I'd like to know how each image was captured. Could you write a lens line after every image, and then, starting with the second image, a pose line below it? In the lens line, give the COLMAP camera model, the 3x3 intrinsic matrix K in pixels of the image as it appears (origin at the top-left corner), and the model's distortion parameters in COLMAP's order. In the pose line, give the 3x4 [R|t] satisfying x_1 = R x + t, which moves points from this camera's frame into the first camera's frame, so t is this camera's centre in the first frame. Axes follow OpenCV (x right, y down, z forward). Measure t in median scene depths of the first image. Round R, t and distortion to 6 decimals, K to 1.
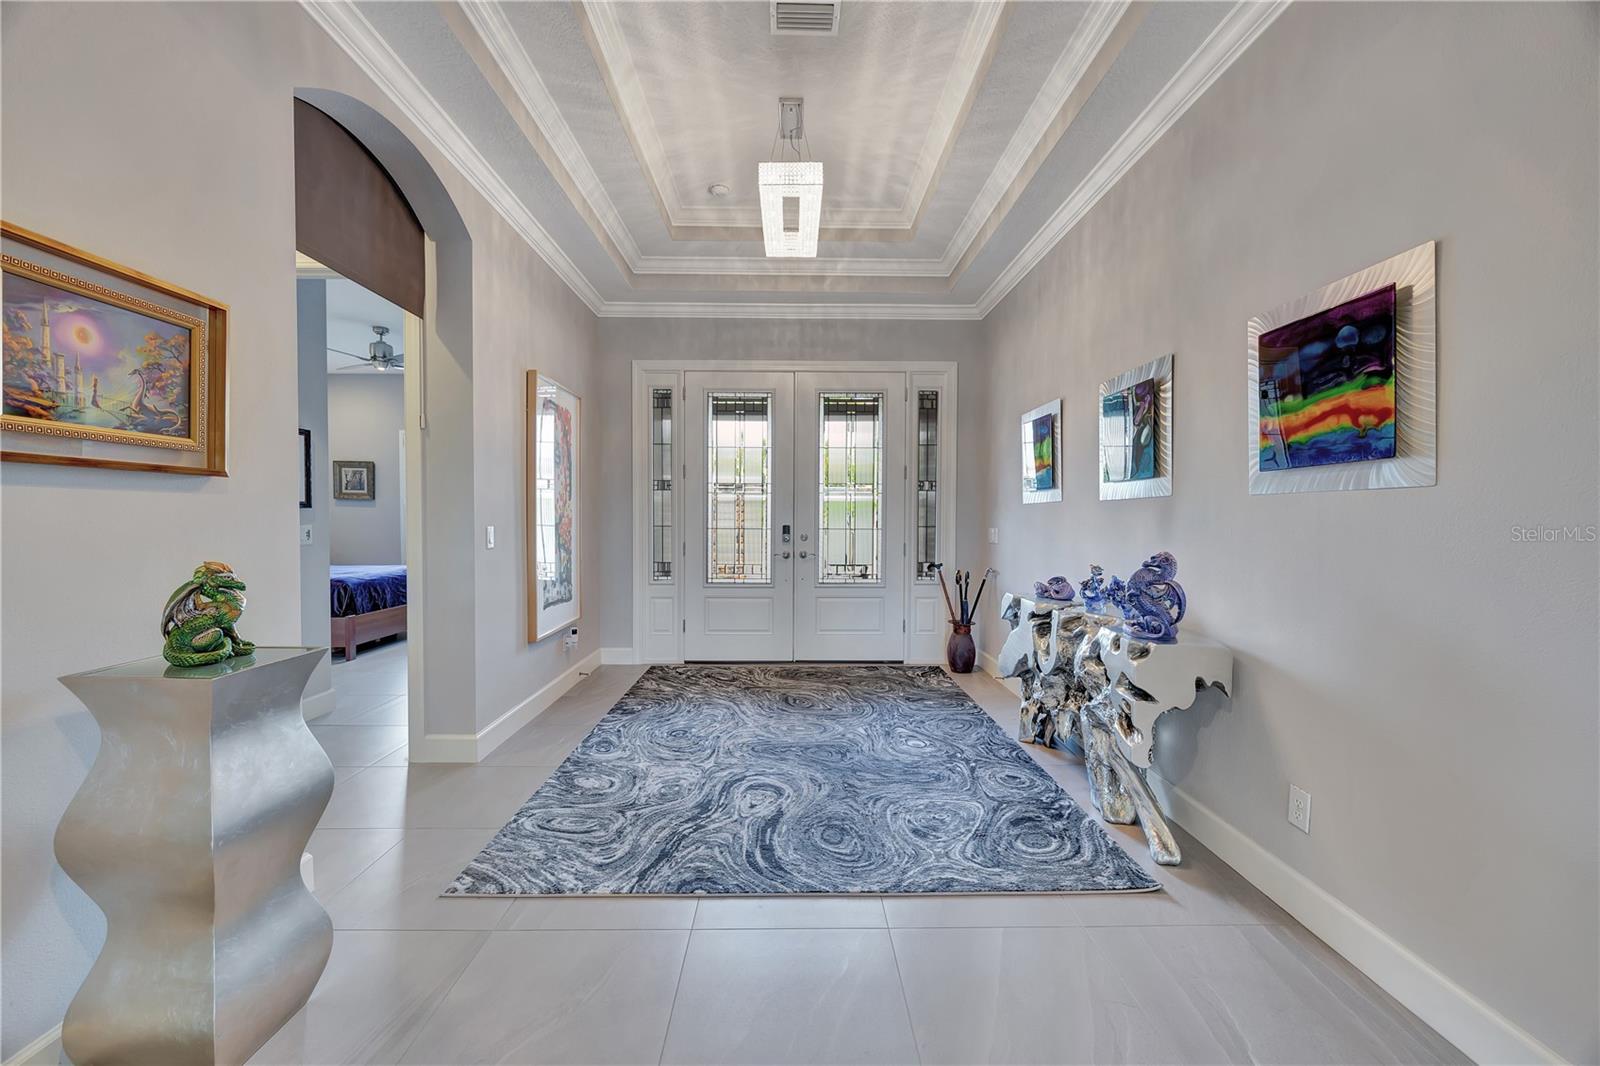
lens RADIAL K [[619.5, 0, 800.5], [0, 619.5, 530.2], [0, 0, 1]] dist [0.000919, 0.000178]
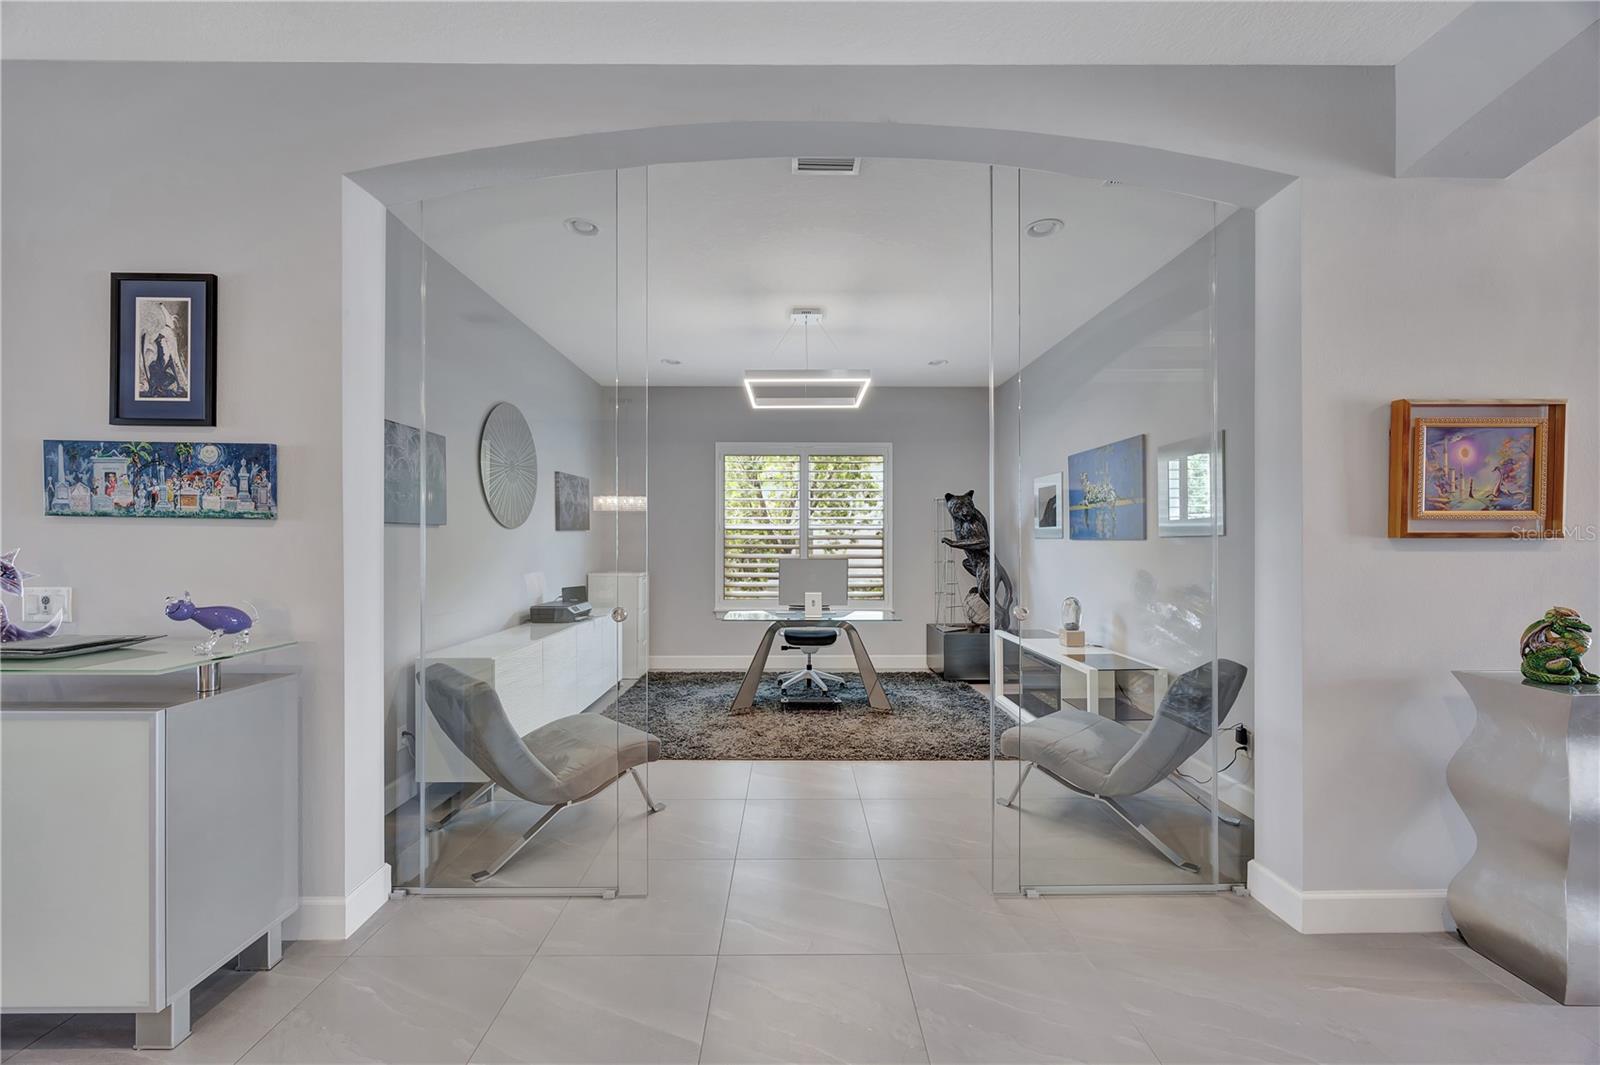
lens RADIAL K [[607.6, 0, 798.7], [0, 607.6, 541.4], [0, 0, 1]] dist [-0.002048, -0.000285]
pose [[-0.002643, -0.005416, -0.999982, 0.219221], [-0.020023, 0.999785, -0.005362, -0.031787], [0.999796, 0.020008, -0.002751, -0.399886]]
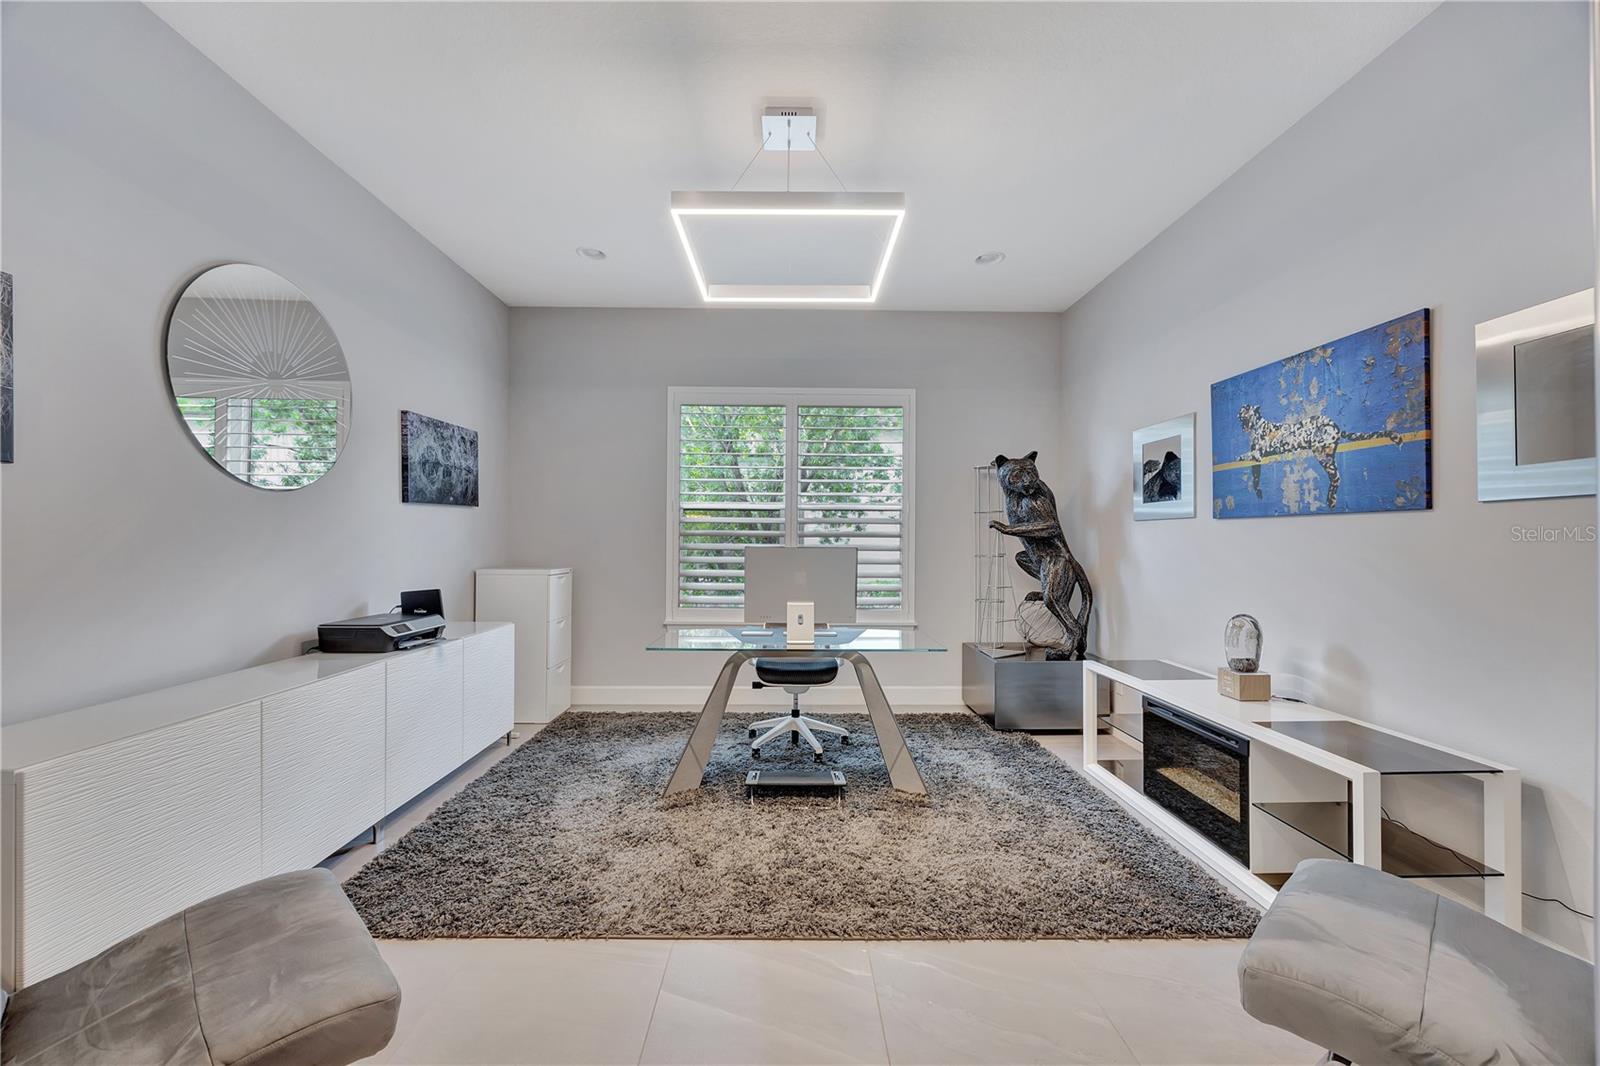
lens RADIAL K [[610.0, 0, 801.0], [0, 610.0, 536.2], [0, 0, 1]] dist [-0.000832, 0.000028]
pose [[0.006112, -0.009916, -0.999932, -0.599538], [-0.025254, 0.999630, -0.010067, 0.006336], [0.999662, 0.025314, 0.005859, -0.360813]]
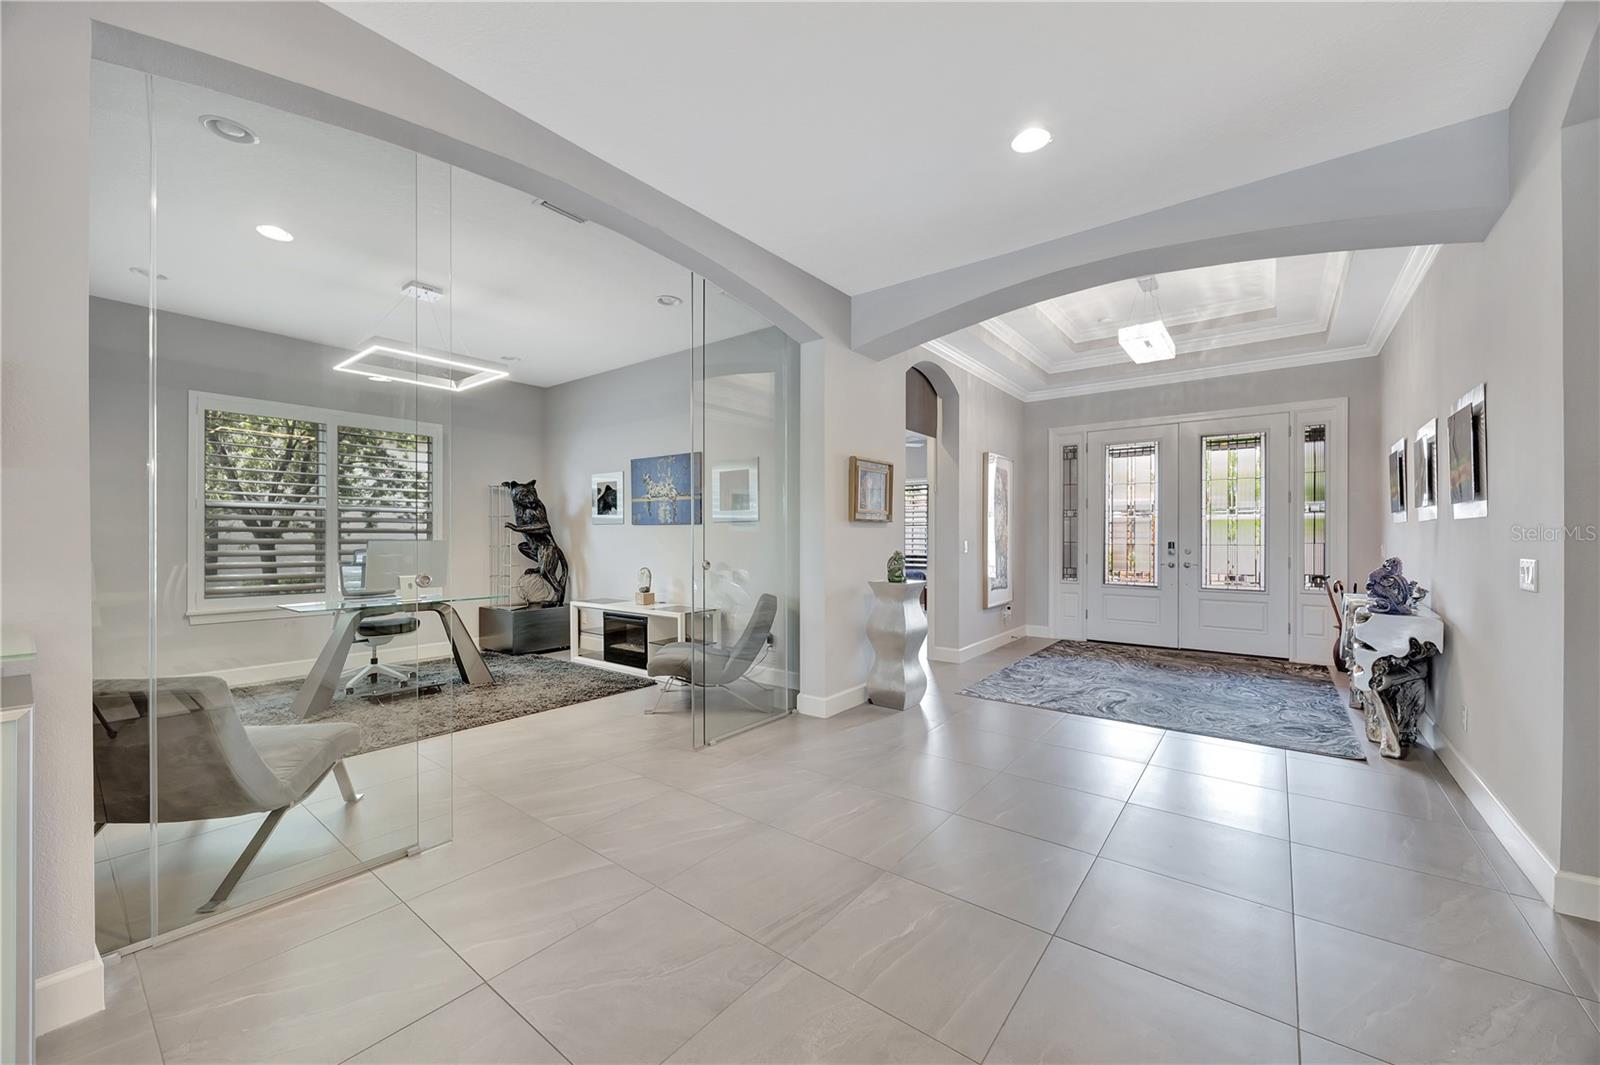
lens RADIAL K [[610.0, 0, 801.0], [0, 610.0, 535.7], [0, 0, 1]] dist [-0.000832, 0.000028]
pose [[0.782354, -0.003517, -0.622824, 0.390929], [-0.010118, 0.999780, -0.018356, 0.024977], [0.622751, 0.020663, 0.782147, -1.133748]]
